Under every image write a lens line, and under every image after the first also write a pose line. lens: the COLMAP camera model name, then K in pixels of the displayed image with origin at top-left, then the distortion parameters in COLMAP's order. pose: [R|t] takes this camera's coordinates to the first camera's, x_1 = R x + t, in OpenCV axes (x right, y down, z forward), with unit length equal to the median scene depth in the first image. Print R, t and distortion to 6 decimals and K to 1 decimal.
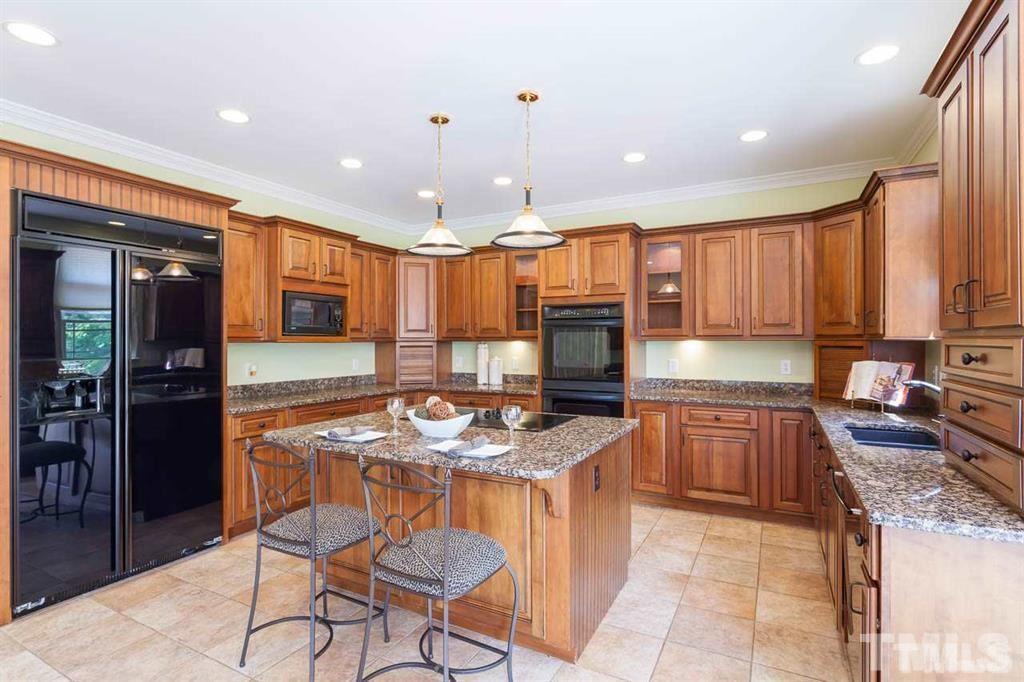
lens RADIAL K [[492.9, 0, 512.3], [0, 492.9, 339.9], [0, 0, 1]] dist [-0.013089, -0.000254]
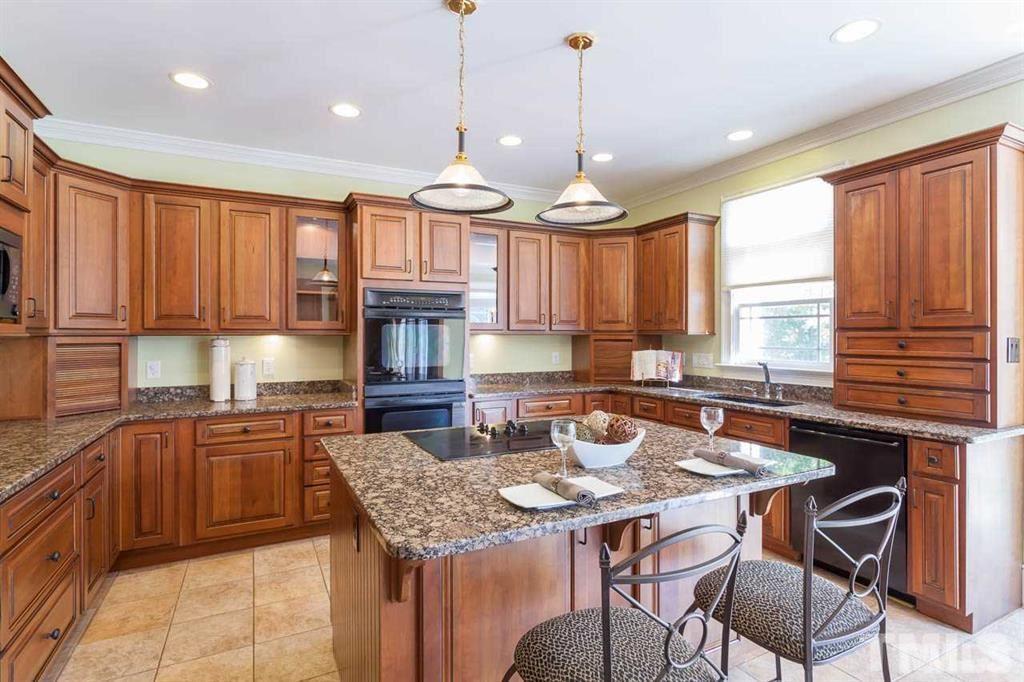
lens RADIAL K [[492.9, 0, 506.6], [0, 492.9, 340.7], [0, 0, 1]] dist [-0.013089, -0.000254]
pose [[0.589959, -0.005635, 0.807414, -0.511952], [-0.001651, 0.999965, 0.008185, 0.005448], [-0.807432, -0.006162, 0.589929, 0.445181]]
